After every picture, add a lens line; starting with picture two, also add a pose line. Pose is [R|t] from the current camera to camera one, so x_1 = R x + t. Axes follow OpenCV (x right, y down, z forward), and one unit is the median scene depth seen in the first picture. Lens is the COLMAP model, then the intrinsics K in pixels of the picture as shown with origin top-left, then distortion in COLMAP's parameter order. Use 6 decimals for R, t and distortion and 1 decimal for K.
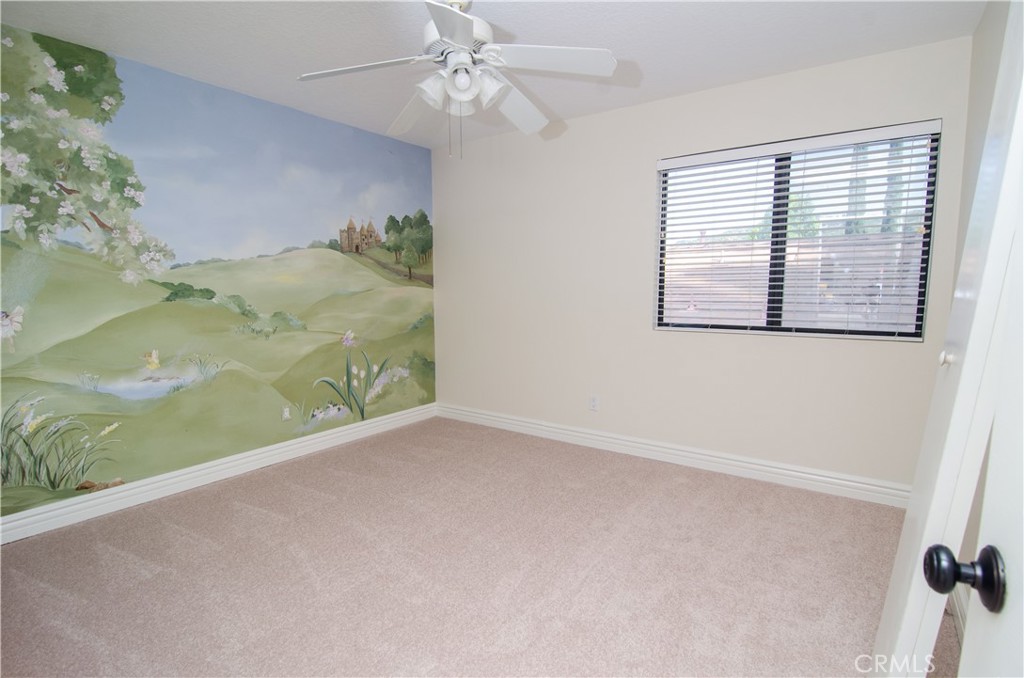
lens RADIAL K [[497.9, 0, 512.0], [0, 497.9, 339.0], [0, 0, 1]] dist [-0.000463, -0.009916]
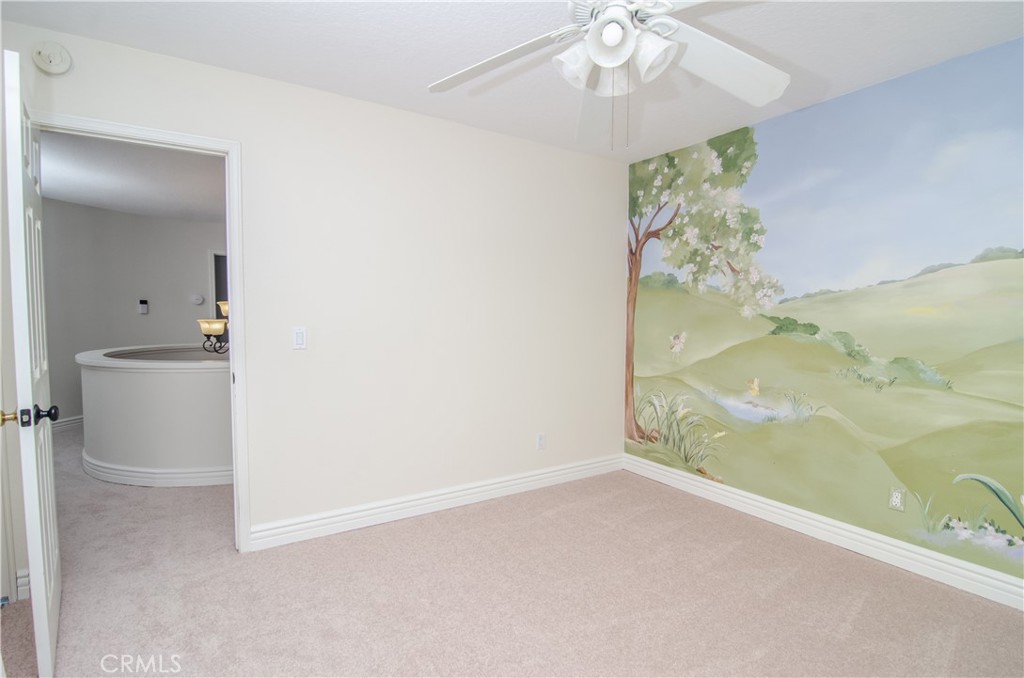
lens RADIAL K [[497.9, 0, 512.0], [0, 497.9, 339.0], [0, 0, 1]] dist [-0.000463, -0.009916]
pose [[-0.366014, 0.045057, -0.929518, 0.512386], [-0.102190, 0.990841, 0.088269, -0.109738], [0.924982, 0.127295, -0.358057, 0.925774]]
